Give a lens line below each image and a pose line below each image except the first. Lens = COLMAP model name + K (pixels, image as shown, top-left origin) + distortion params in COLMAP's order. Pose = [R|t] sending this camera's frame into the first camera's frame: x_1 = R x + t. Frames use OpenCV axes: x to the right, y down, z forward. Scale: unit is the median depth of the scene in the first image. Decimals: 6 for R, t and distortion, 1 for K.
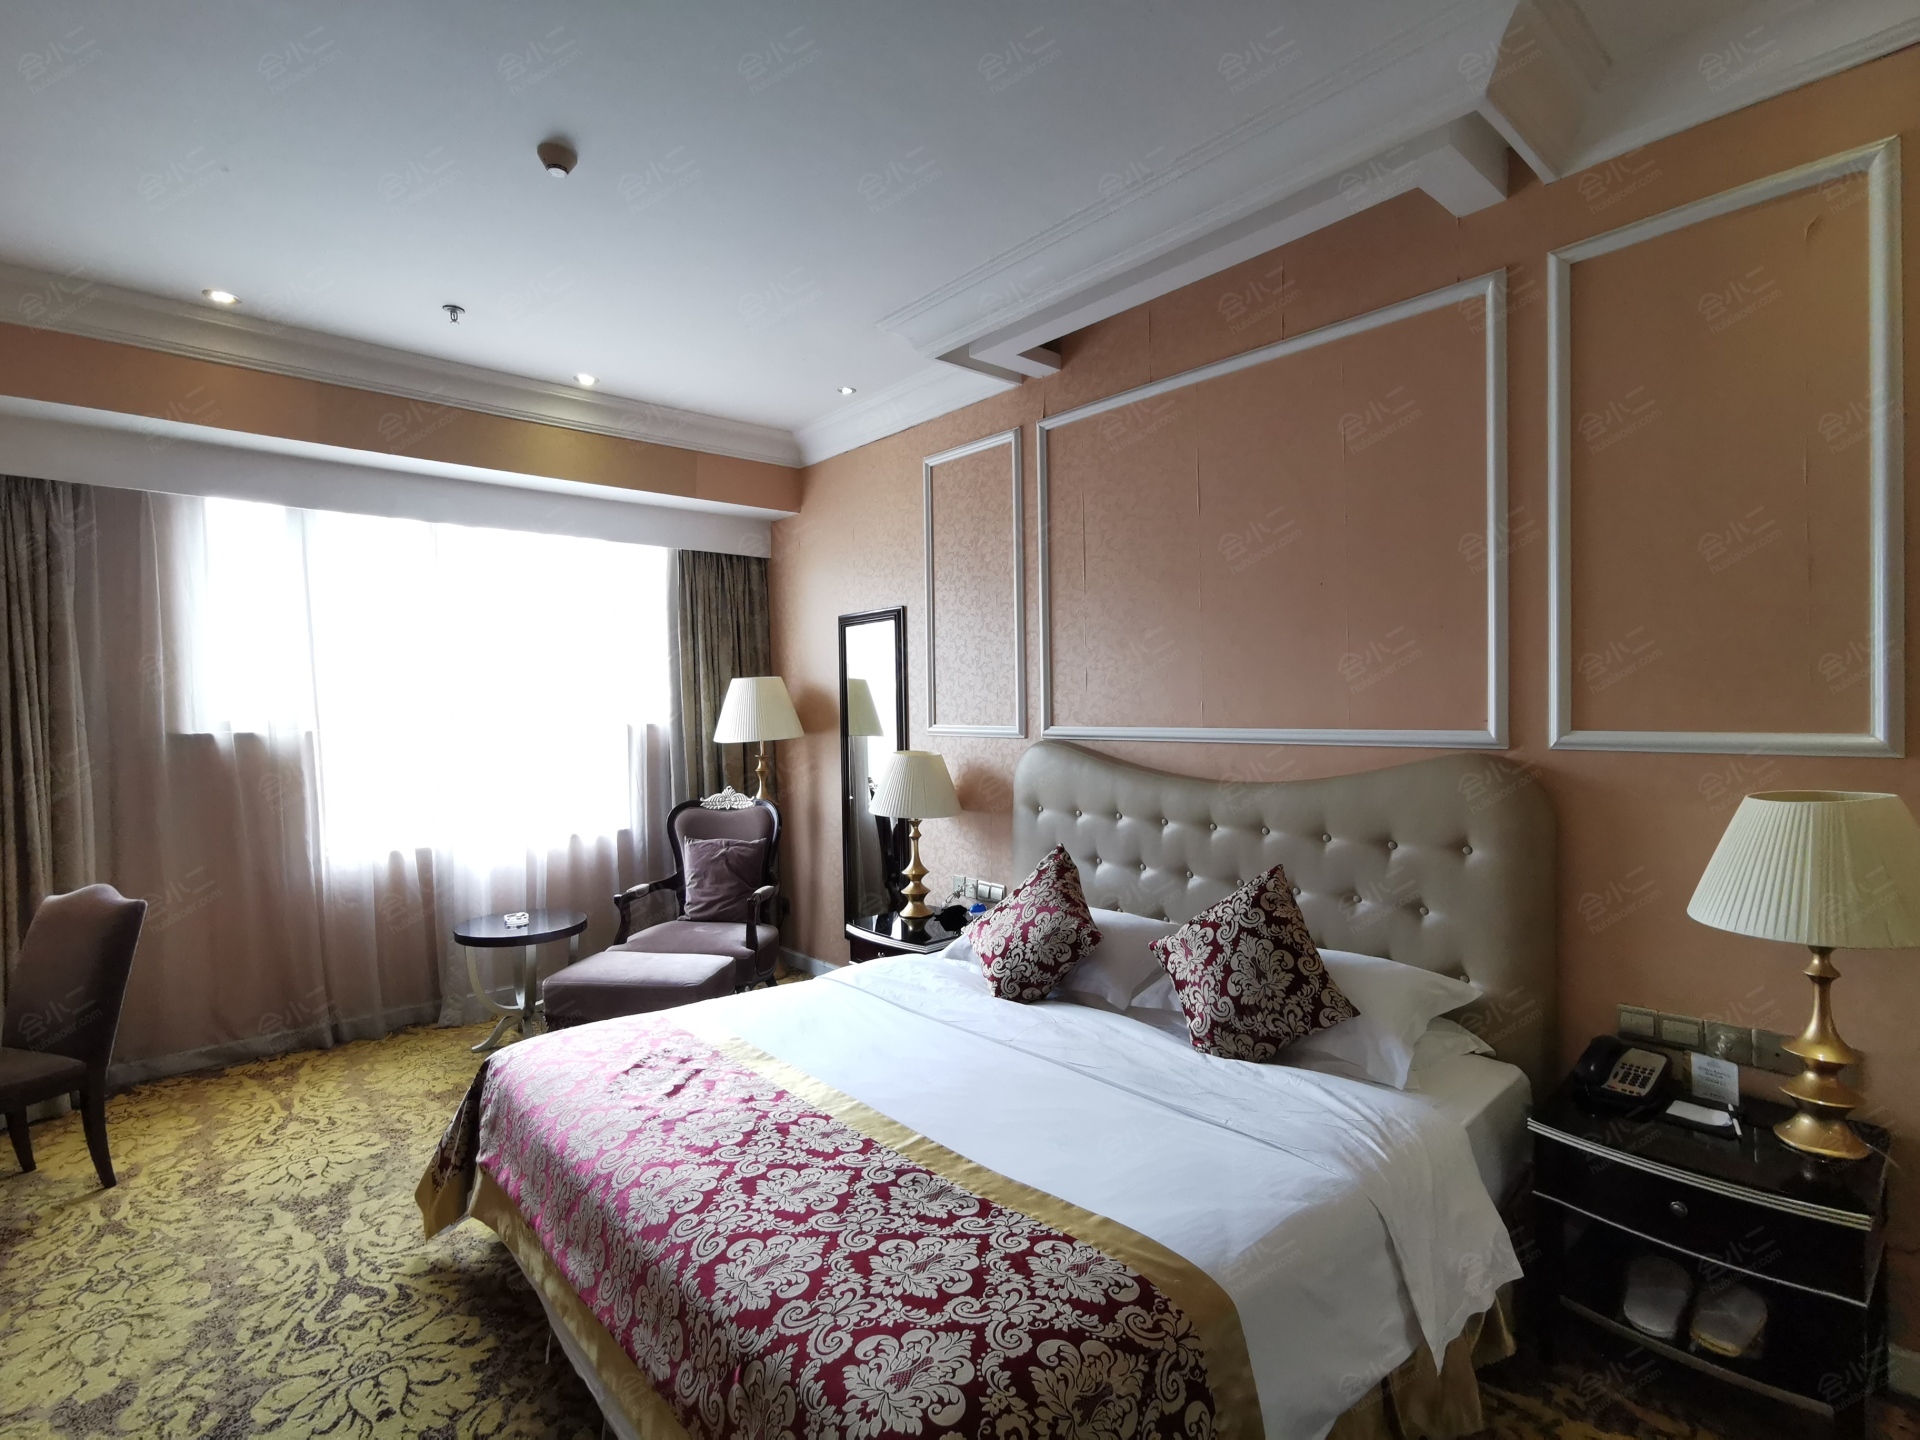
lens RADIAL K [[937.2, 0, 971.8], [0, 937.2, 717.2], [0, 0, 1]] dist [-0.051308, 0.048965]
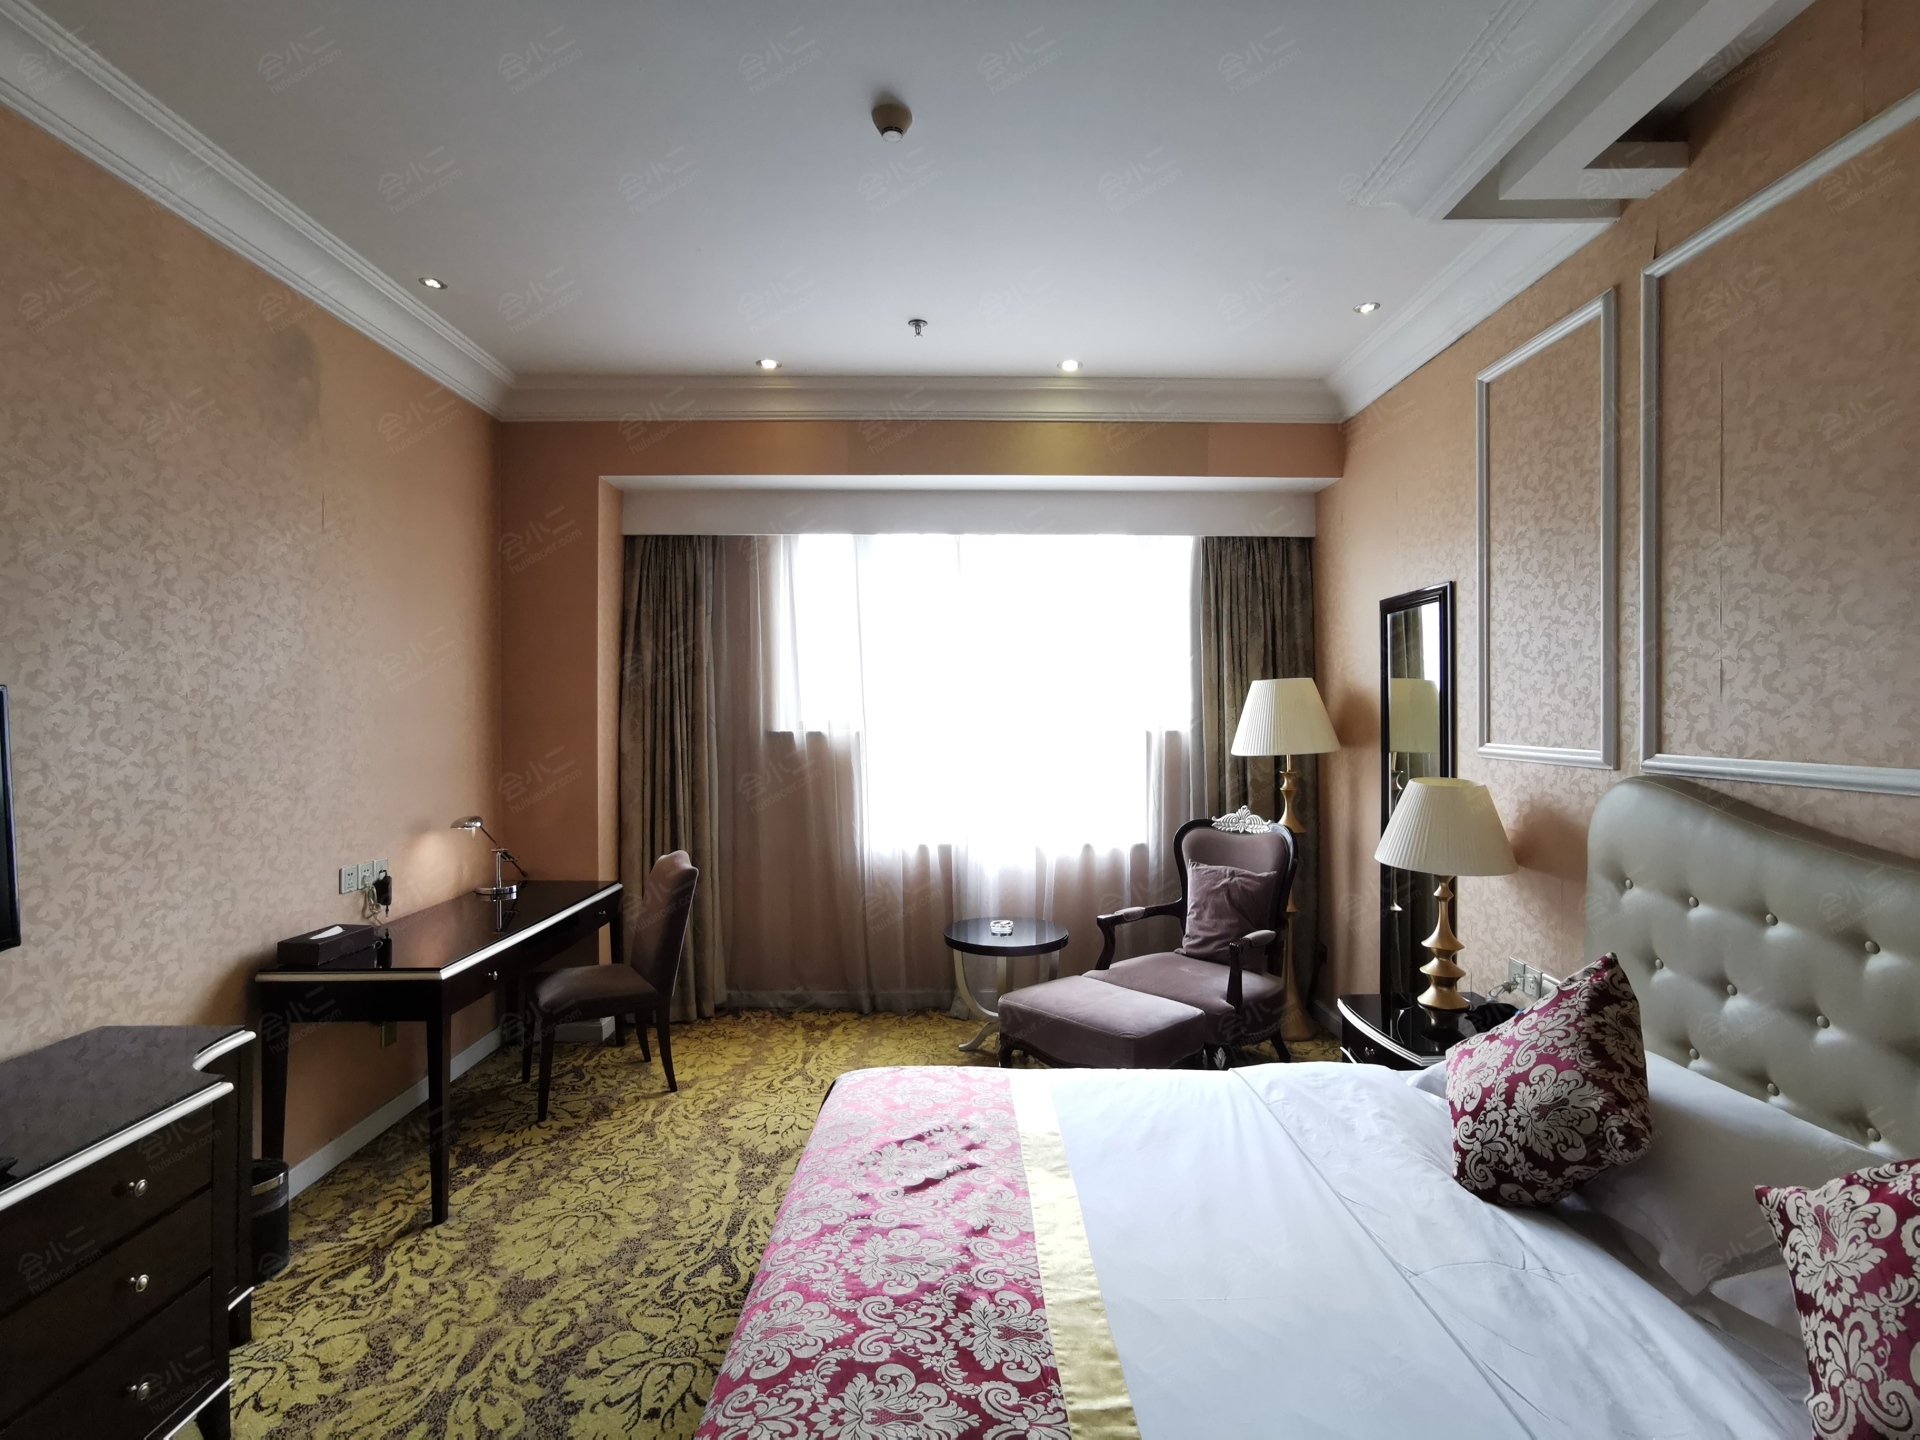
lens RADIAL K [[937.2, 0, 971.8], [0, 937.2, 717.2], [0, 0, 1]] dist [-0.051308, 0.048965]
pose [[0.756932, 0.015788, -0.653303, 0.139039], [-0.016282, 0.999853, 0.005299, -0.010456], [0.653291, 0.006626, 0.757078, 0.229089]]
